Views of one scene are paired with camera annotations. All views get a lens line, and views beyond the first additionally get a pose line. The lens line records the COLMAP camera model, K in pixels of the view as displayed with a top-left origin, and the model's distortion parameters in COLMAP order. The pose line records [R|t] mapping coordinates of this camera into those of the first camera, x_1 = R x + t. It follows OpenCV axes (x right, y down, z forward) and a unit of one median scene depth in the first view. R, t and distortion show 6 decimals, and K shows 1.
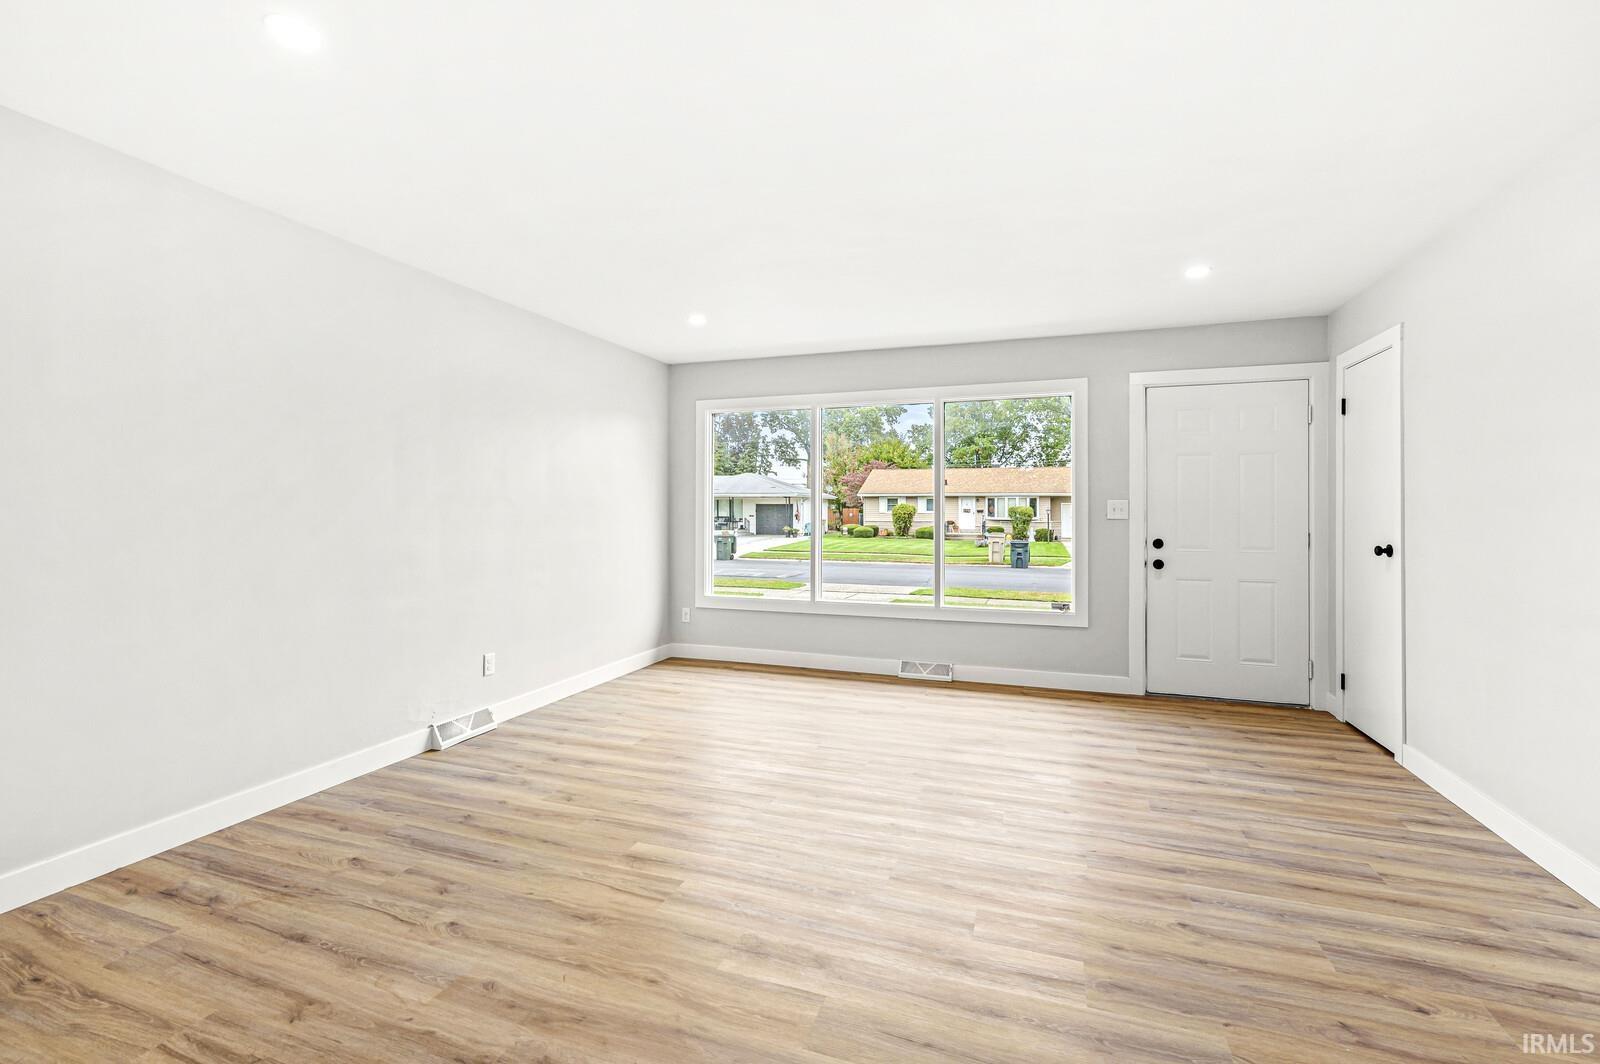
lens RADIAL K [[693.6, 0, 803.2], [0, 693.6, 512.0], [0, 0, 1]] dist [0.001043, -0.000411]
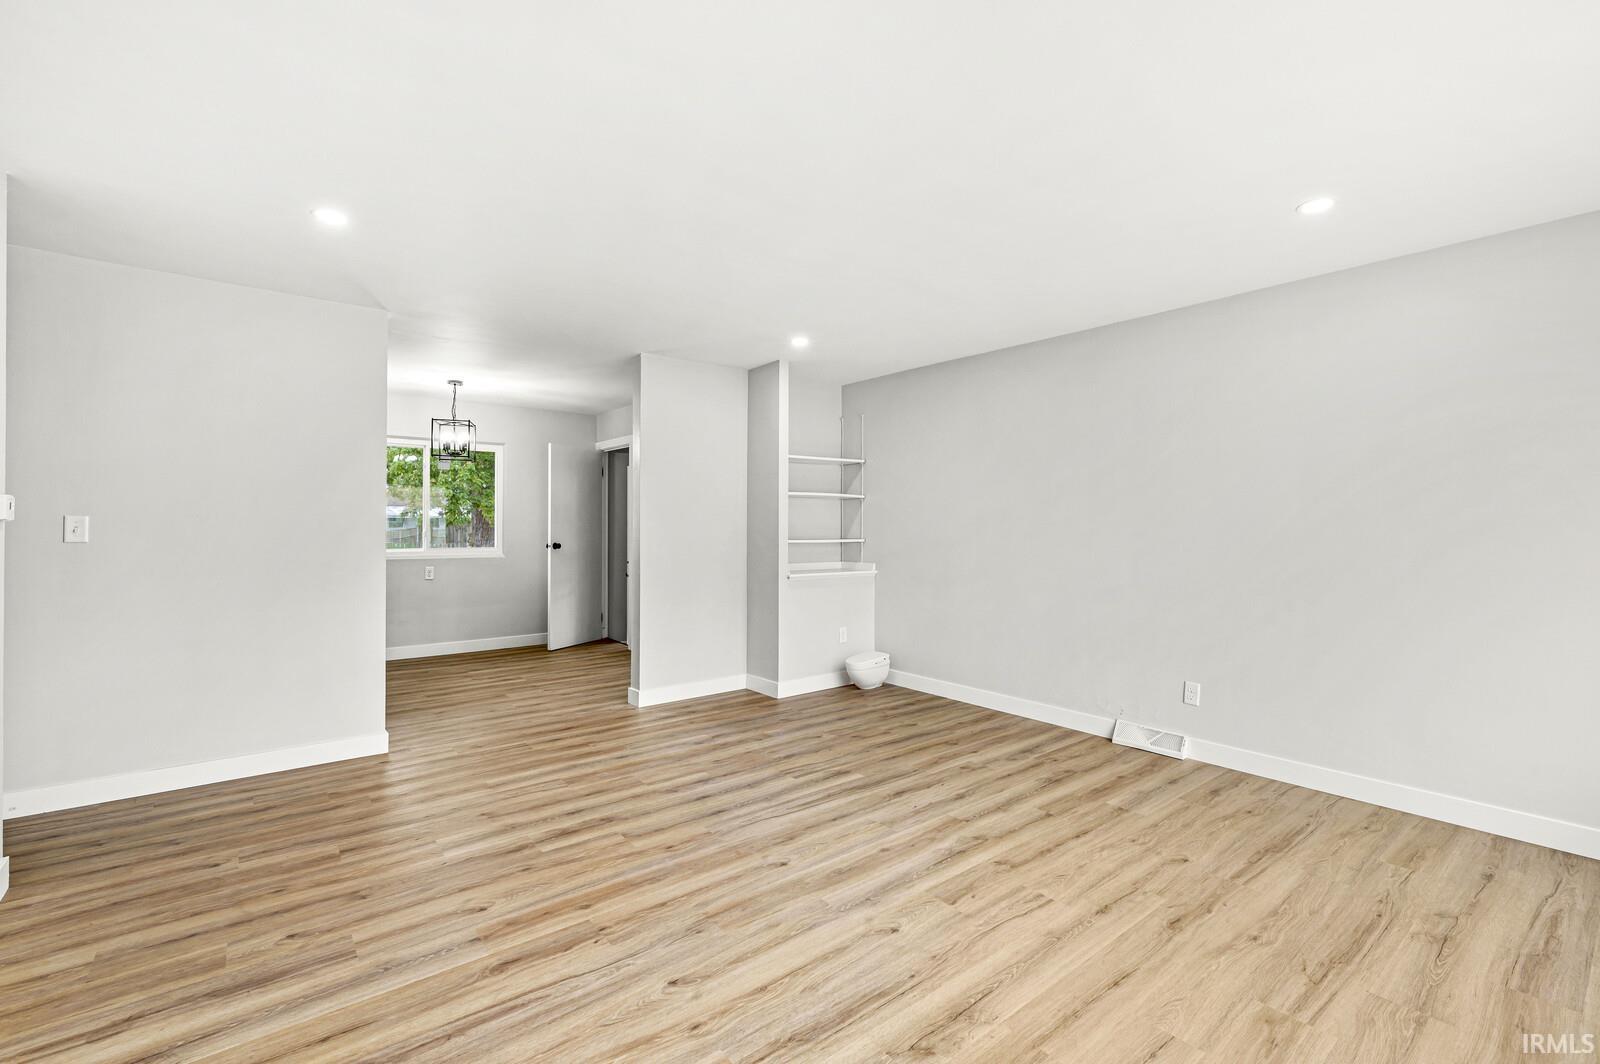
lens RADIAL K [[693.6, 0, 803.2], [0, 693.6, 512.0], [0, 0, 1]] dist [0.001043, -0.000411]
pose [[-0.524035, -0.020452, -0.851451, 1.009488], [-0.005435, 0.999772, -0.020669, -0.008314], [0.851679, -0.006204, -0.524026, 1.652843]]
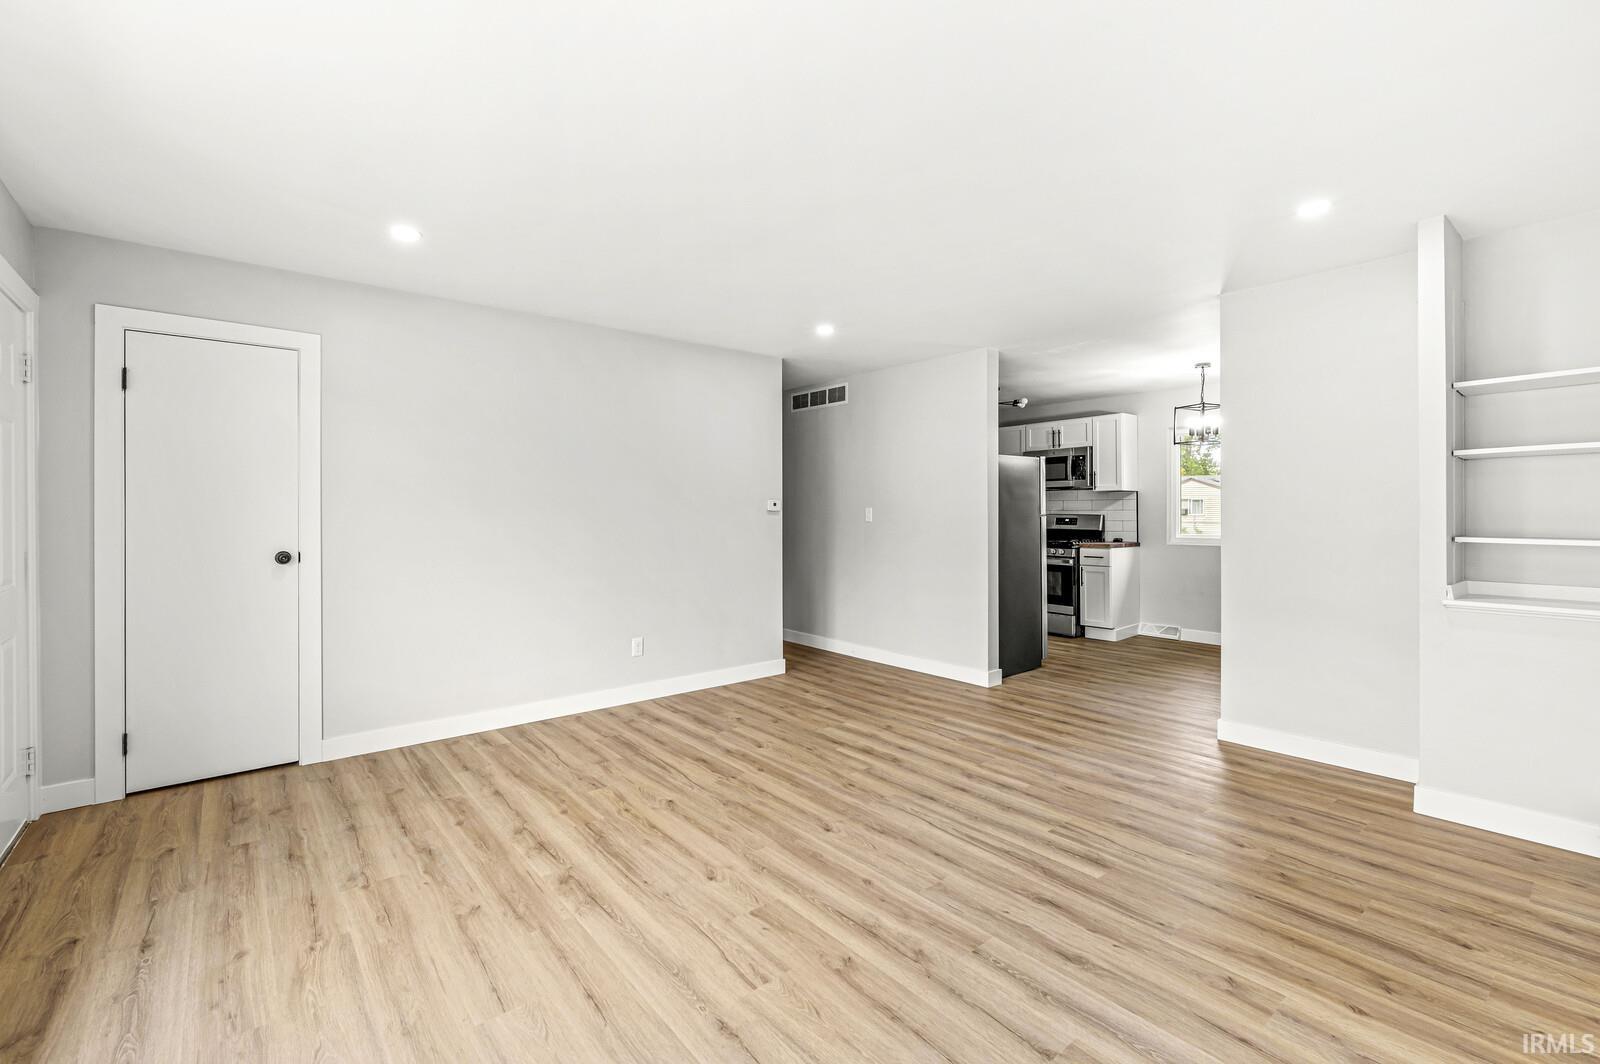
lens RADIAL K [[693.6, 0, 803.2], [0, 693.6, 512.0], [0, 0, 1]] dist [0.001043, -0.000411]
pose [[-0.861006, -0.000573, 0.508595, -0.380403], [0.000872, 0.999996, 0.002603, -0.013717], [-0.508595, 0.002684, -0.861002, 2.048313]]
